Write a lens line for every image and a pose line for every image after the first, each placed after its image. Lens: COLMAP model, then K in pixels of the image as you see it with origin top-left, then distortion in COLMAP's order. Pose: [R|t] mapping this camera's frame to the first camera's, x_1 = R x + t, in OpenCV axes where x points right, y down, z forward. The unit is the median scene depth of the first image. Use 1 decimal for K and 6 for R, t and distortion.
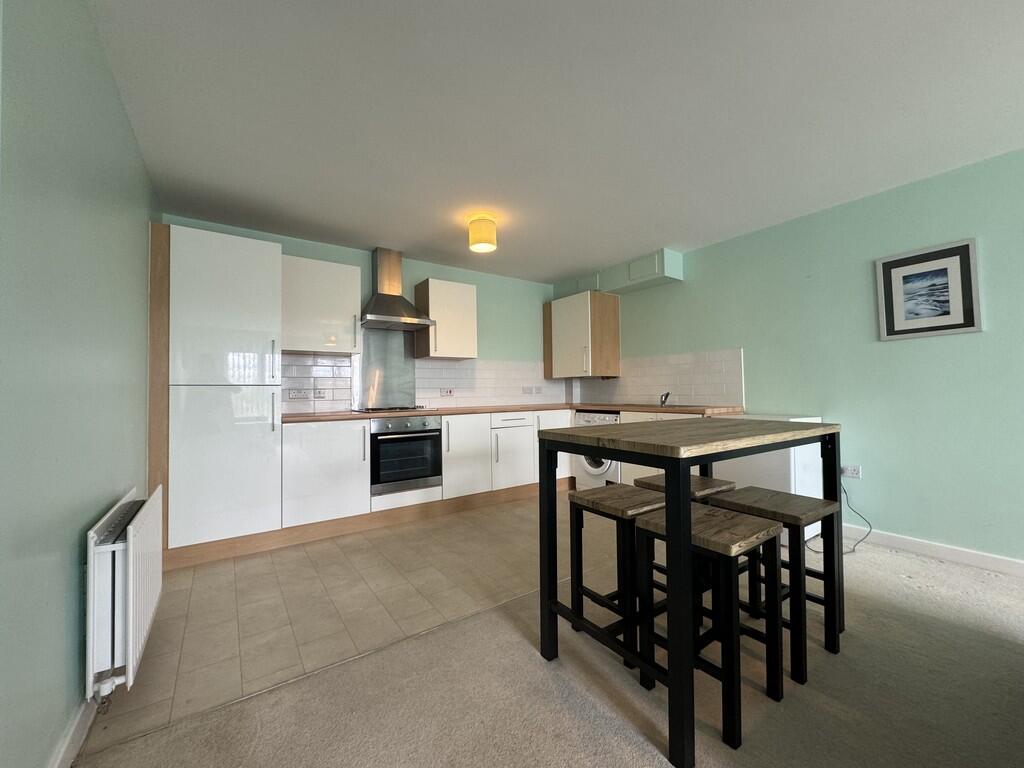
lens RADIAL K [[407.9, 0, 512.8], [0, 407.9, 383.6], [0, 0, 1]] dist [-0.001121, 0.000308]
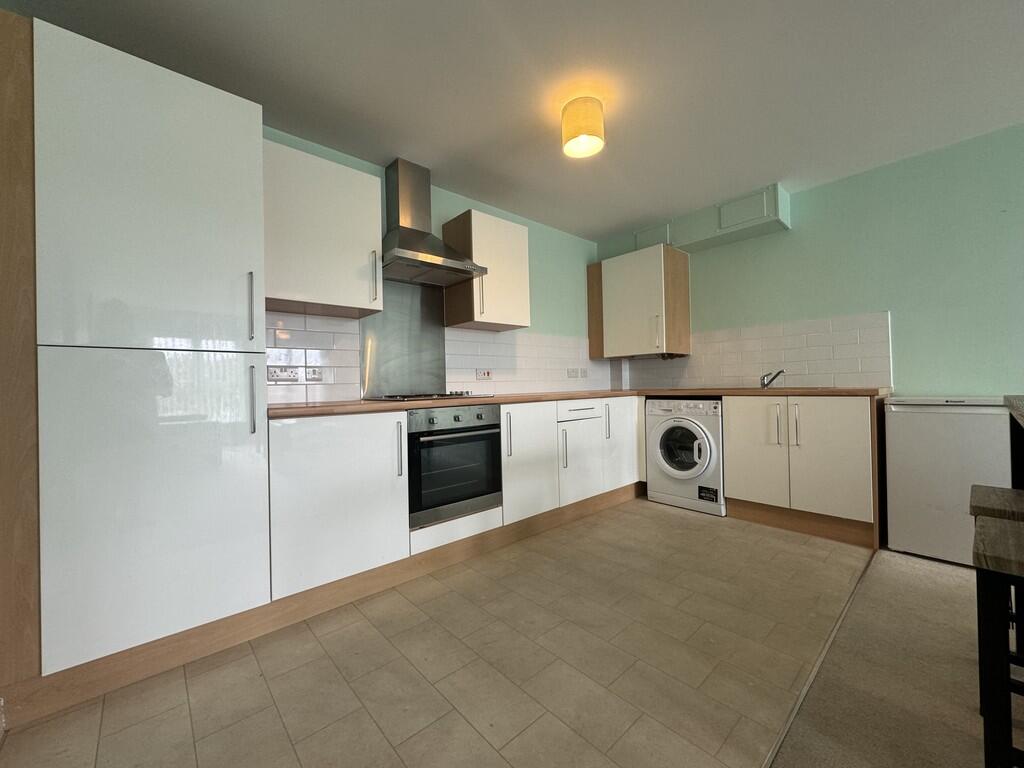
lens RADIAL K [[407.9, 0, 513.2], [0, 407.9, 382.5], [0, 0, 1]] dist [-0.001121, 0.000308]
pose [[0.993014, -0.009015, 0.117656, -0.219167], [0.007815, 0.999913, 0.010659, 0.031734], [-0.117742, -0.009665, 0.992997, 0.293586]]
